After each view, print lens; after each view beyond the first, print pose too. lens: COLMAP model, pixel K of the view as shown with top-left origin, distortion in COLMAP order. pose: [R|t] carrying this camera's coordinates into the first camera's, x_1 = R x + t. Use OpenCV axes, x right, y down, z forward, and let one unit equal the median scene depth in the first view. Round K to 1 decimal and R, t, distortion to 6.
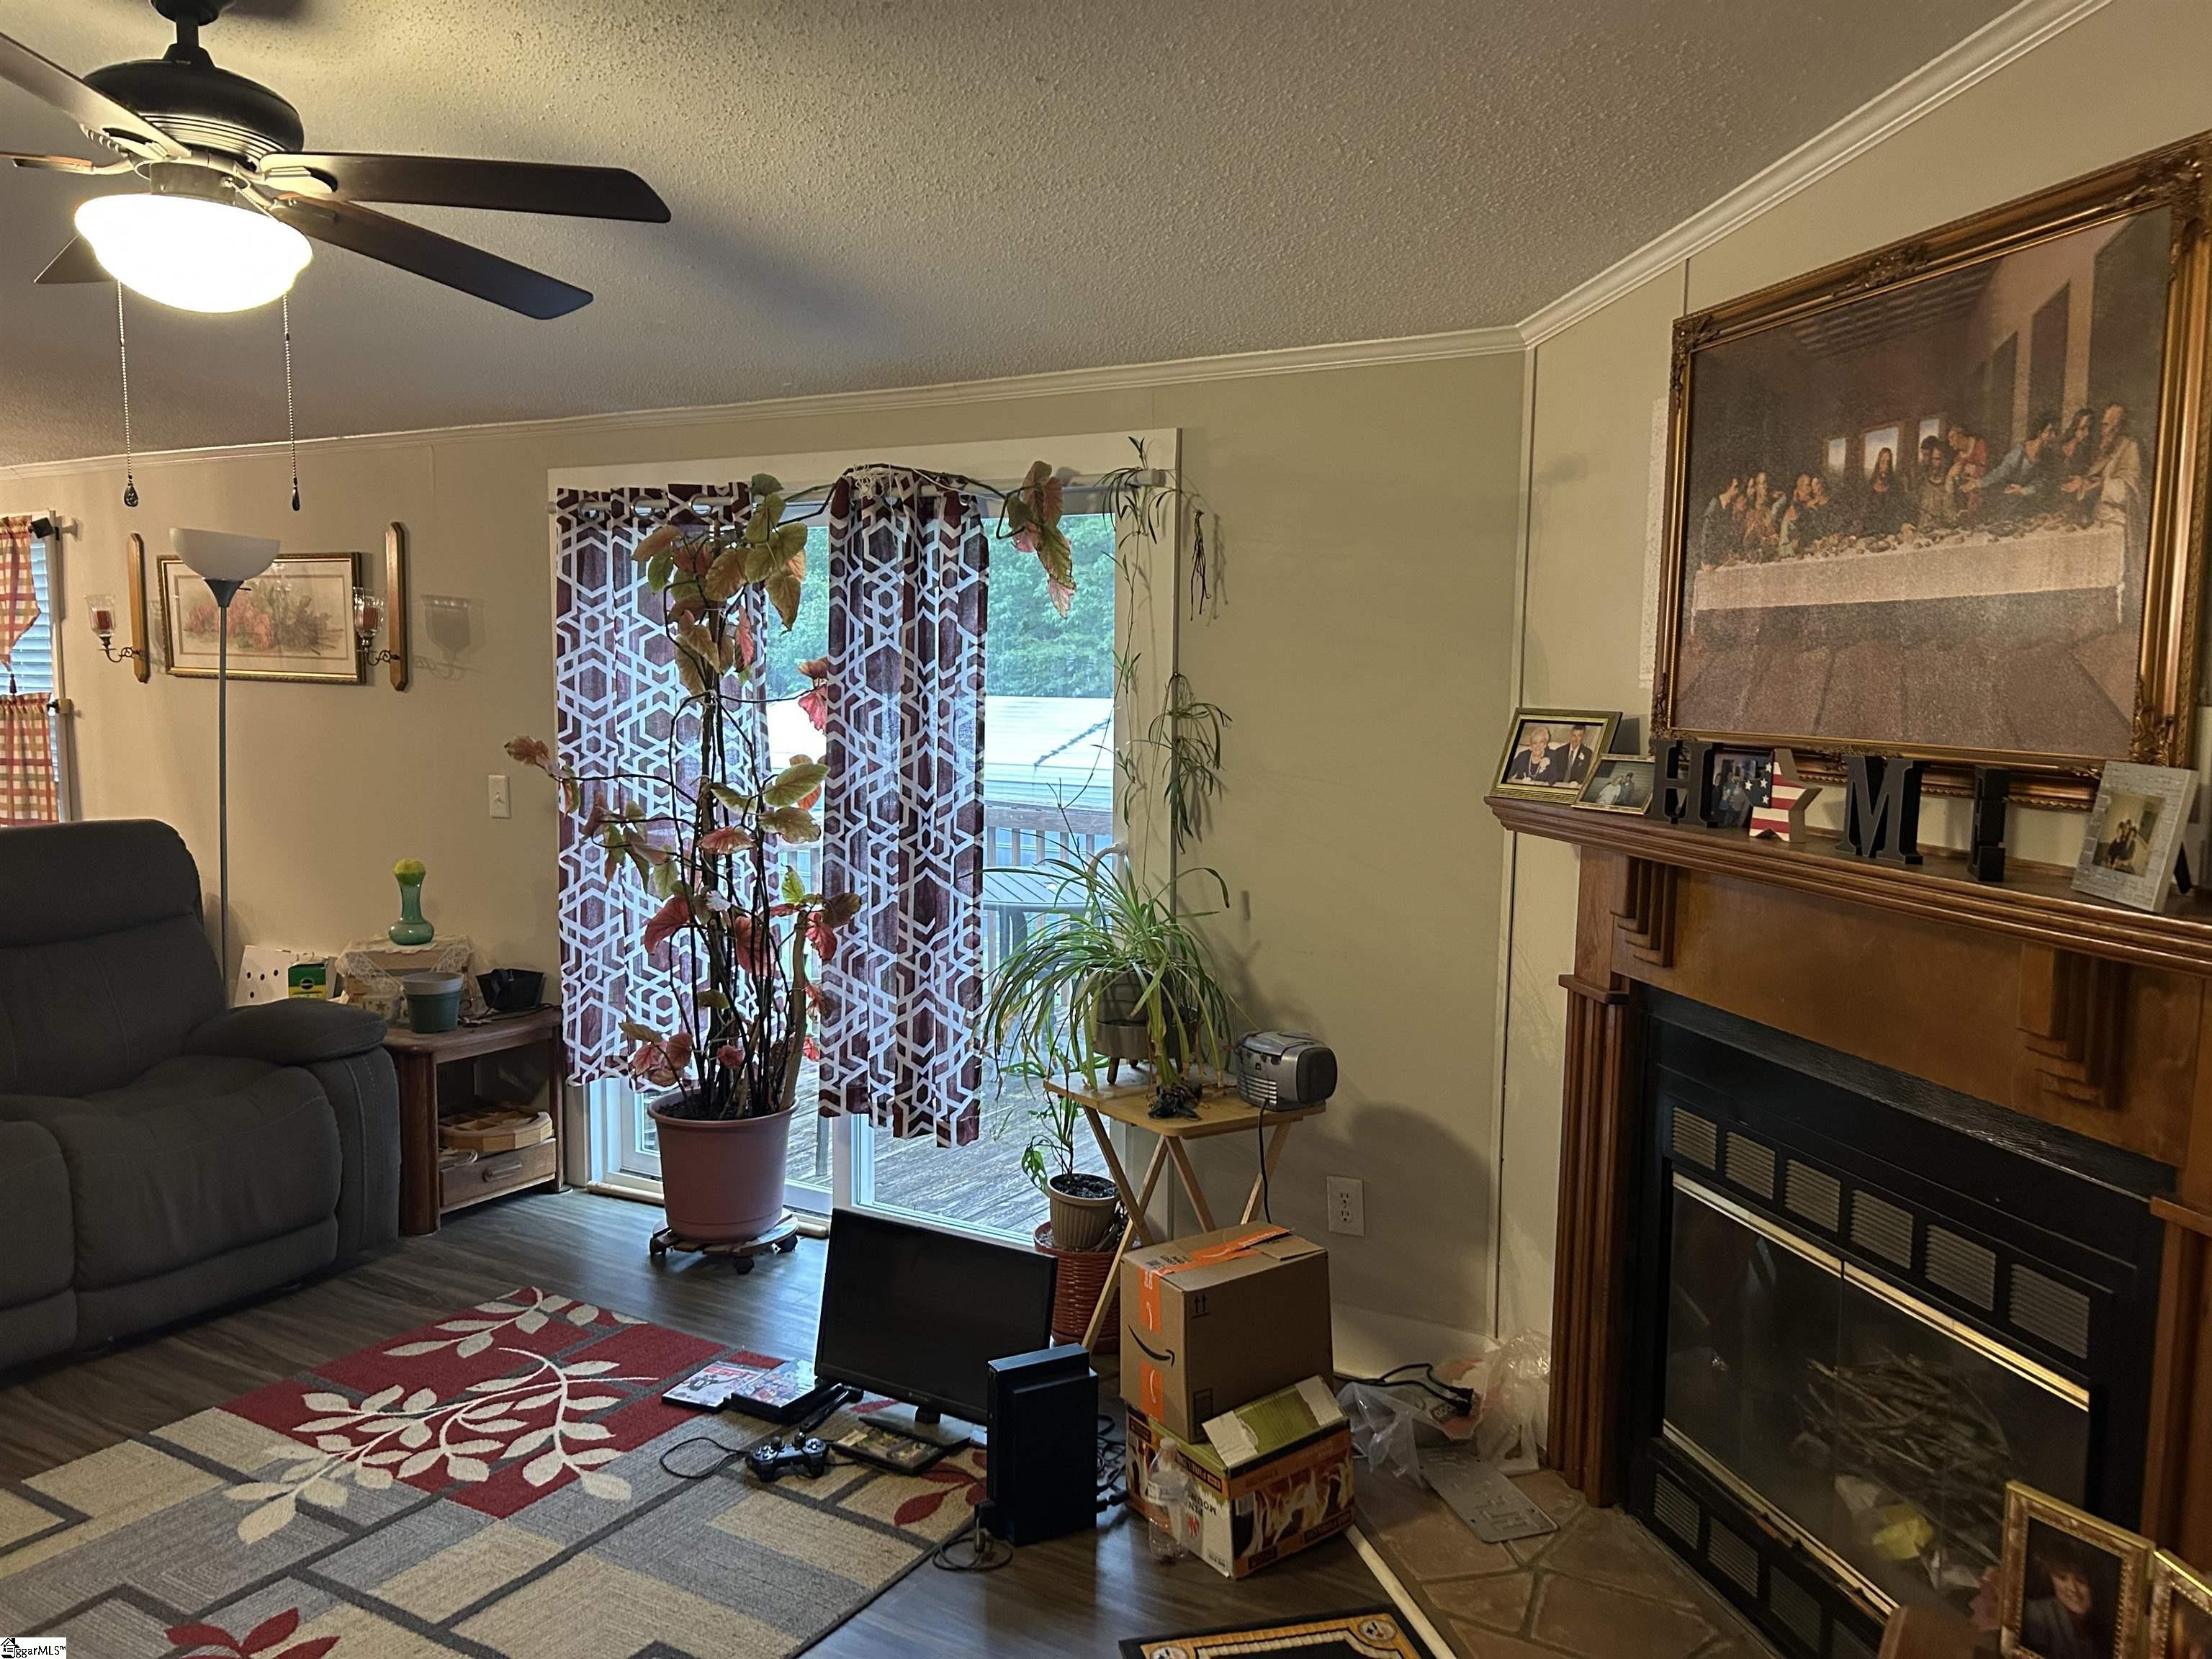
lens RADIAL K [[1699.5, 0, 1106.0], [0, 1699.5, 829.5], [0, 0, 1]] dist [0.111240, -0.151209]
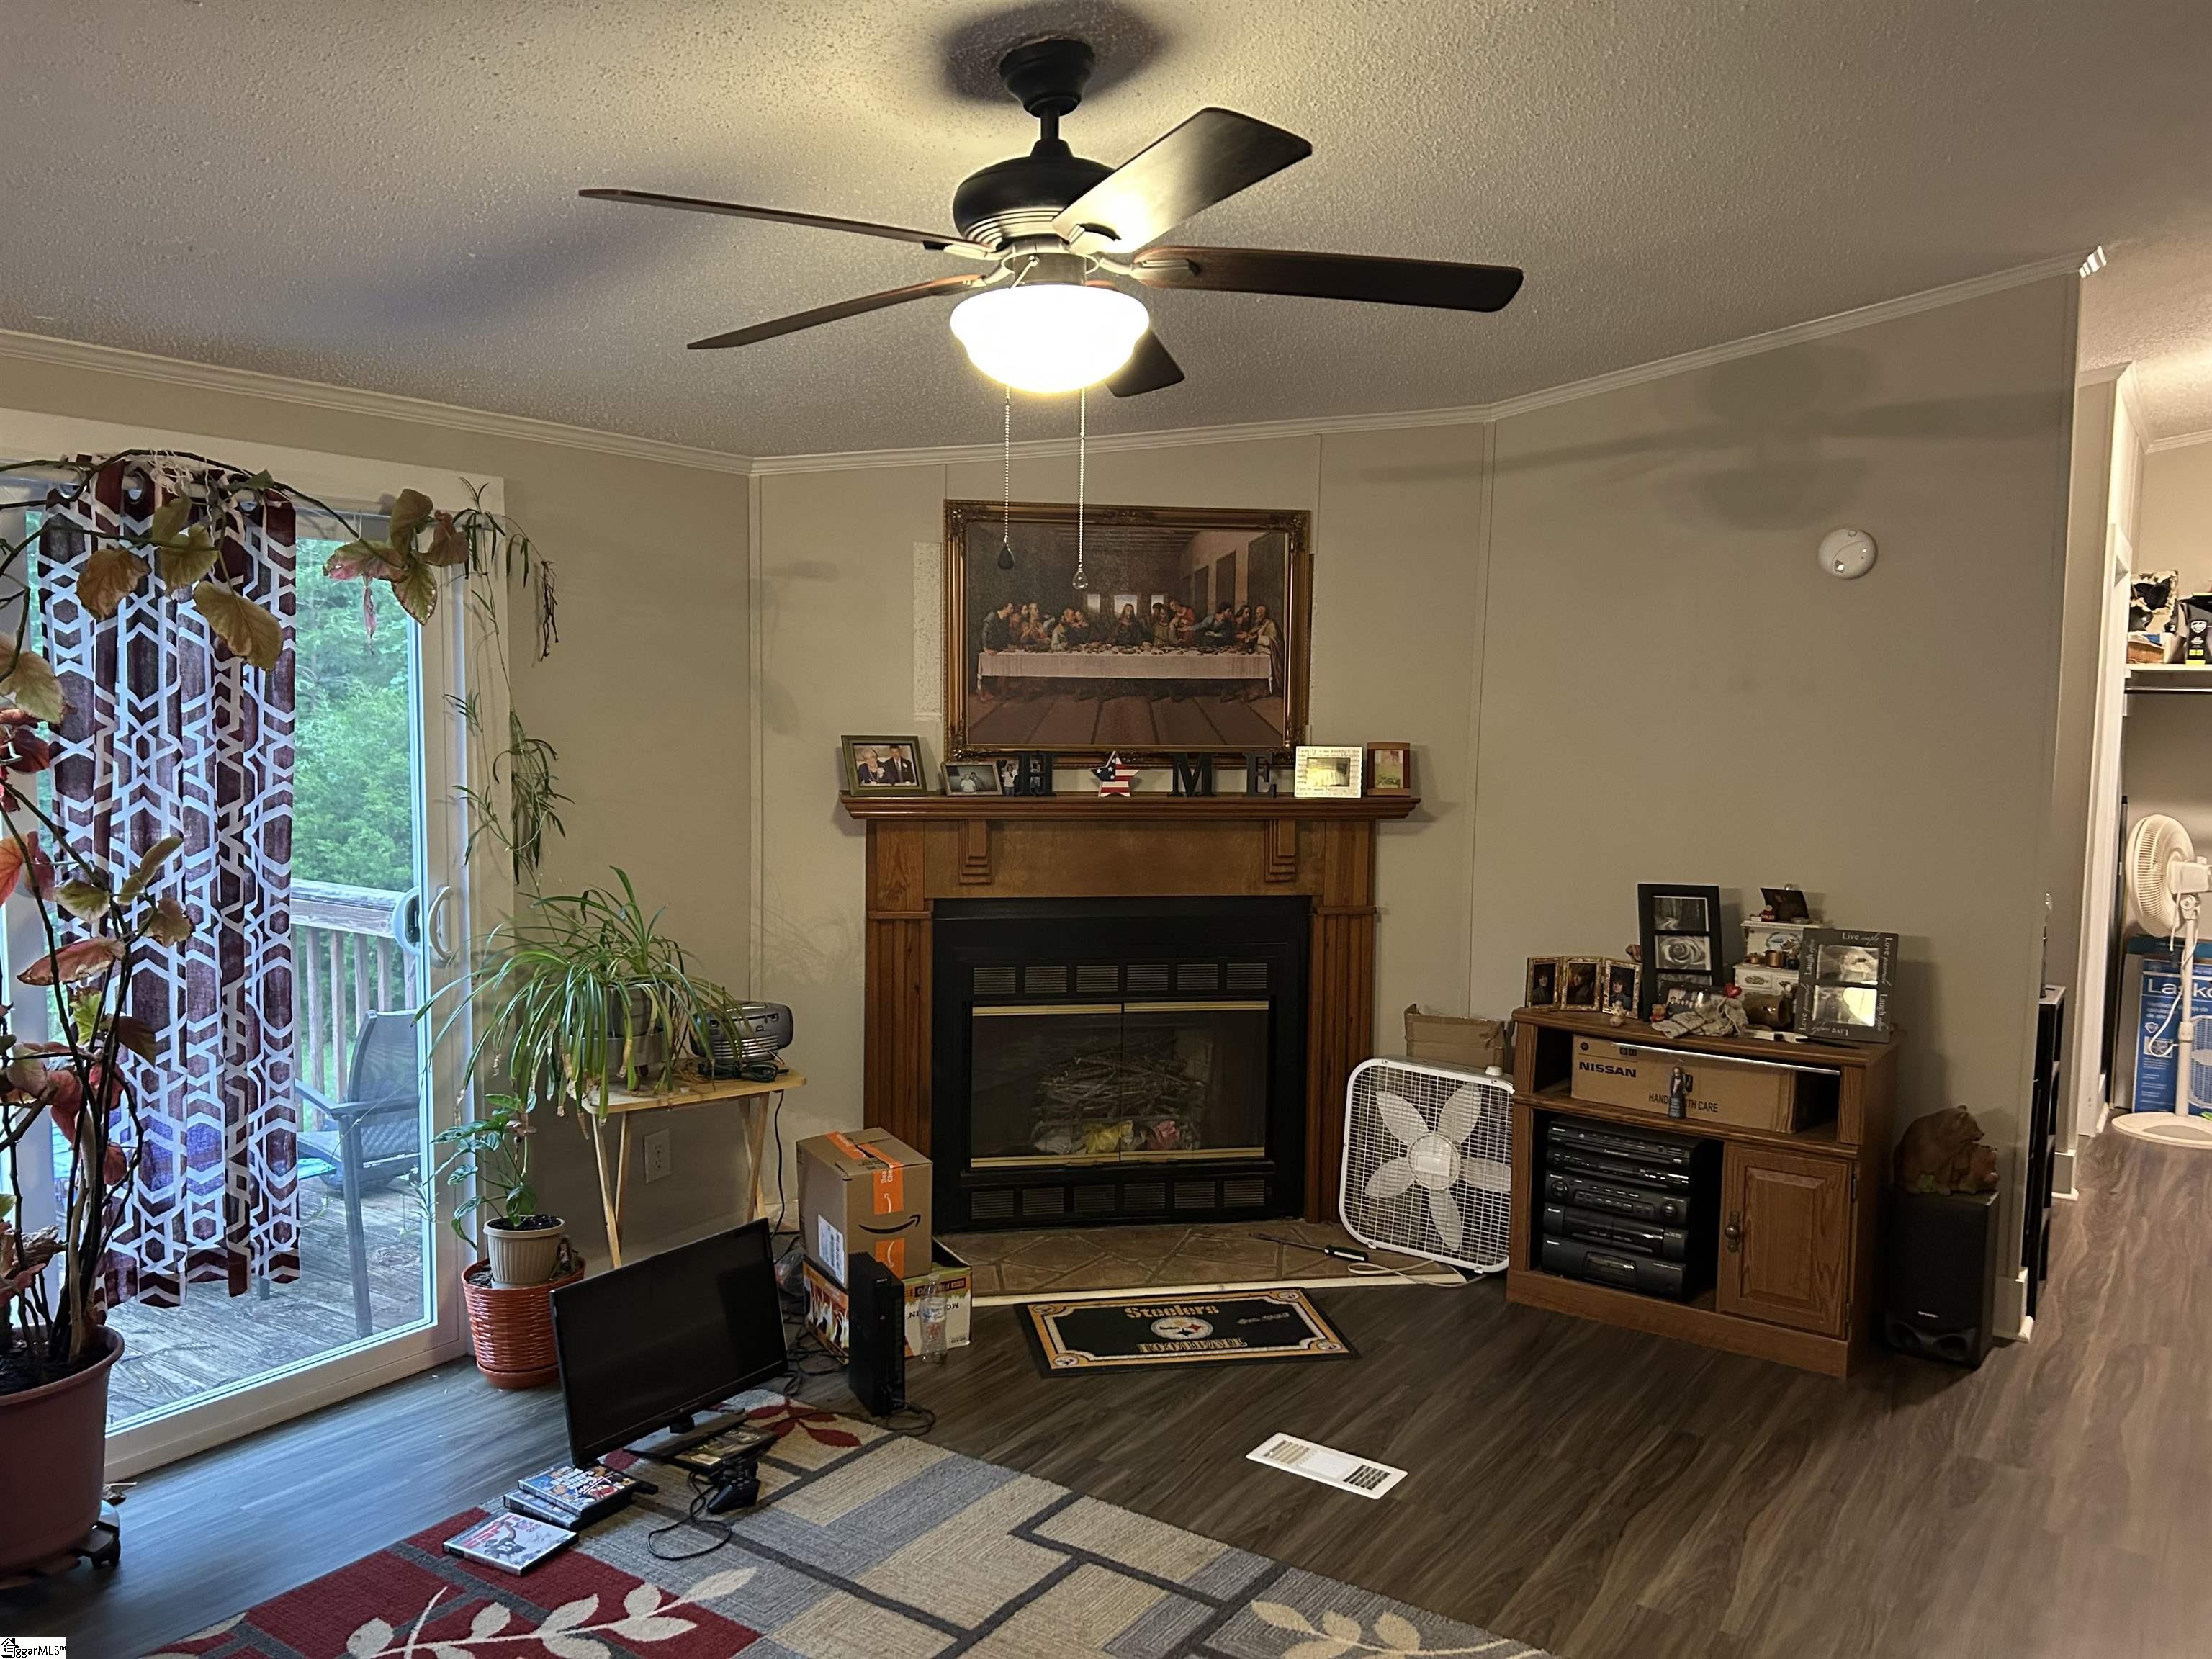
lens RADIAL K [[1699.5, 0, 1106.0], [0, 1699.5, 829.5], [0, 0, 1]] dist [0.111240, -0.151209]
pose [[0.032422, -0.085881, 0.995778, -1.477071], [0.086123, 0.992836, 0.082823, -0.113379], [-0.995757, 0.083074, 0.039586, 0.890014]]
